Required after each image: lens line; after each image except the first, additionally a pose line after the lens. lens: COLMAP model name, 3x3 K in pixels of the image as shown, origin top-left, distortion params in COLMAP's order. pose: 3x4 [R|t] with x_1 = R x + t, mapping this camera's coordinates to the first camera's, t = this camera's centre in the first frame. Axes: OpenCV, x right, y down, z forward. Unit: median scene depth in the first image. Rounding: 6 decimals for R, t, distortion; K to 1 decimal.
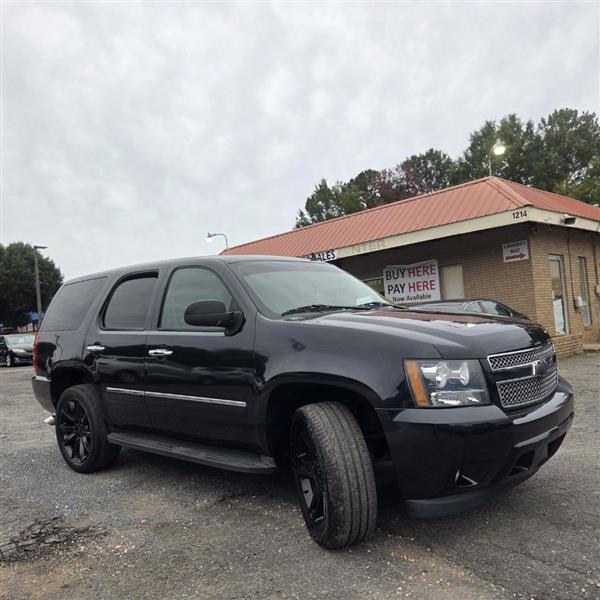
lens RADIAL K [[538.9, 0, 303.4], [0, 538.9, 310.3], [0, 0, 1]] dist [0.079780, -0.069878]
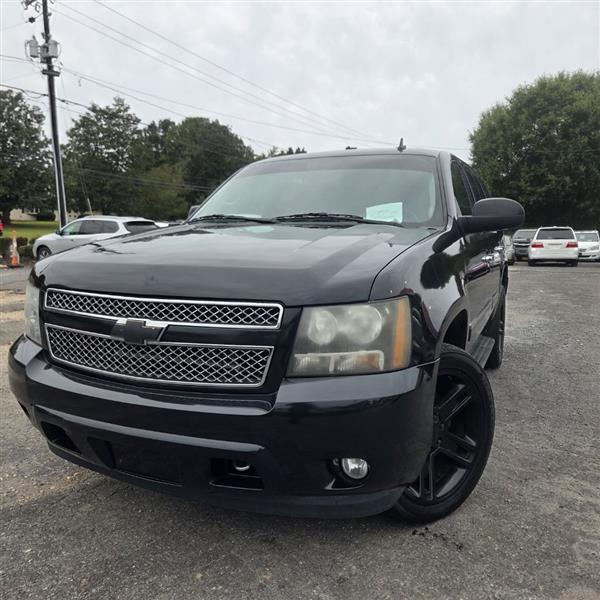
lens RADIAL K [[538.9, 0, 294.1], [0, 538.9, 302.6], [0, 0, 1]] dist [0.079780, -0.069878]
pose [[0.276152, 0.189176, -0.942312, 0.232441], [-0.016371, 0.981221, 0.192190, -0.010287], [0.960975, -0.037647, 0.274063, 0.221916]]
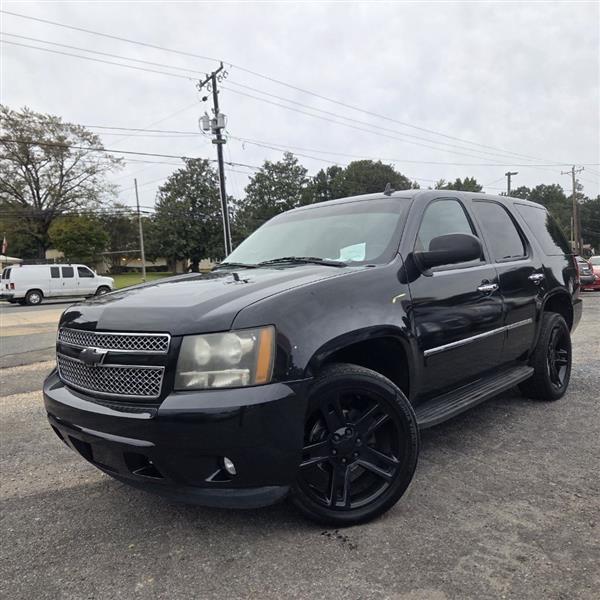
lens RADIAL K [[538.9, 0, 302.3], [0, 538.9, 303.8], [0, 0, 1]] dist [0.079780, -0.069878]
pose [[-0.018054, 0.122965, -0.992247, 0.274970], [0.058838, 0.990819, 0.121717, -0.012623], [0.998104, -0.056184, -0.025123, 0.297405]]
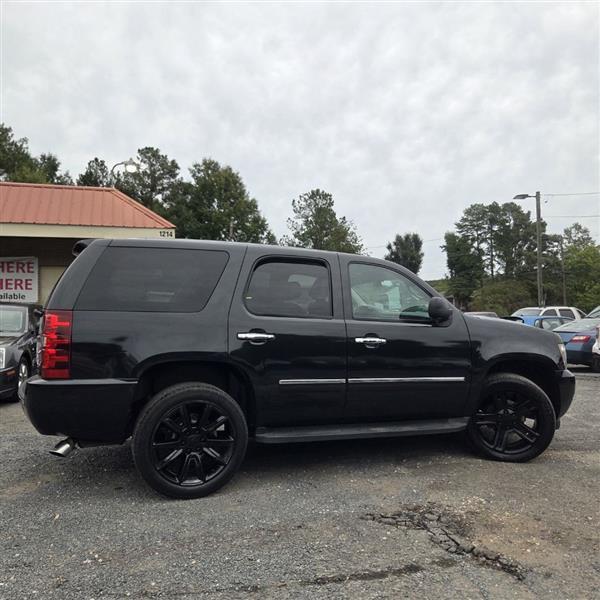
lens RADIAL K [[538.9, 0, 305.5], [0, 538.9, 300.6], [0, 0, 1]] dist [0.079780, -0.069878]
pose [[0.451808, 0.087489, 0.887815, -0.357464], [-0.049402, 0.996106, -0.073020, 0.023414], [-0.890747, -0.010868, 0.454370, 0.177007]]
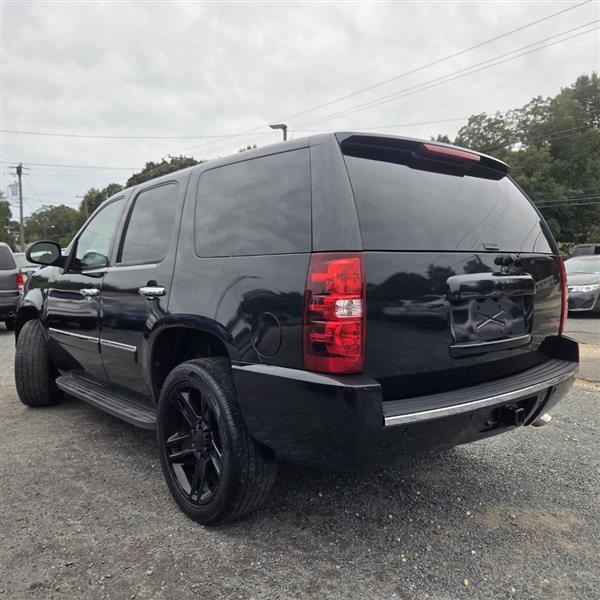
lens RADIAL K [[538.9, 0, 302.0], [0, 538.9, 300.3], [0, 0, 1]] dist [0.079780, -0.069878]
pose [[-0.984340, 0.061269, 0.165289, -0.126199], [0.069523, 0.996582, 0.044617, 0.016175], [-0.161991, 0.055409, -0.985235, 0.614709]]
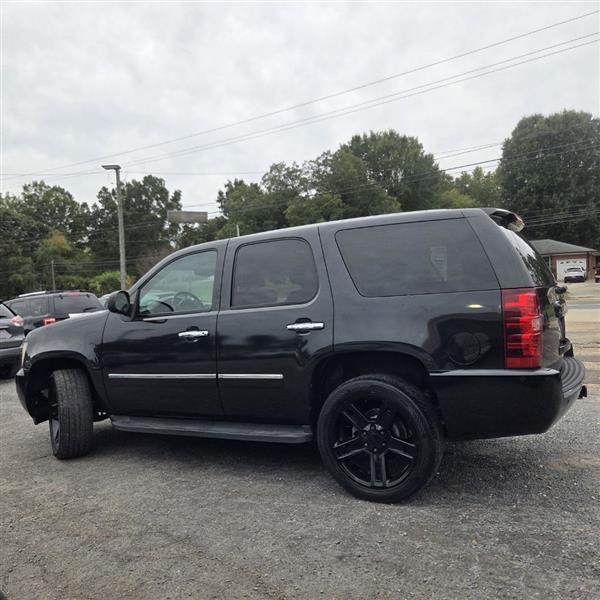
lens RADIAL K [[538.9, 0, 297.0], [0, 538.9, 302.7], [0, 0, 1]] dist [0.079780, -0.069878]
pose [[-0.972485, 0.119556, -0.199946, 0.014834], [0.119217, 0.992773, 0.013780, 0.003053], [0.200148, -0.010436, -0.979710, 0.666390]]
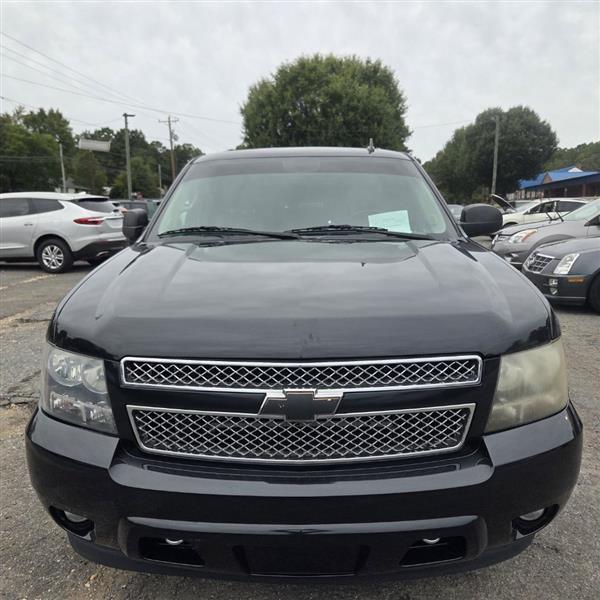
lens RADIAL K [[538.9, 0, 296.9], [0, 538.9, 302.2], [0, 0, 1]] dist [0.079780, -0.069878]
pose [[0.643597, 0.195217, -0.740050, 0.171579], [-0.024135, 0.971620, 0.235313, -0.022084], [0.764984, -0.133586, 0.630043, 0.155377]]
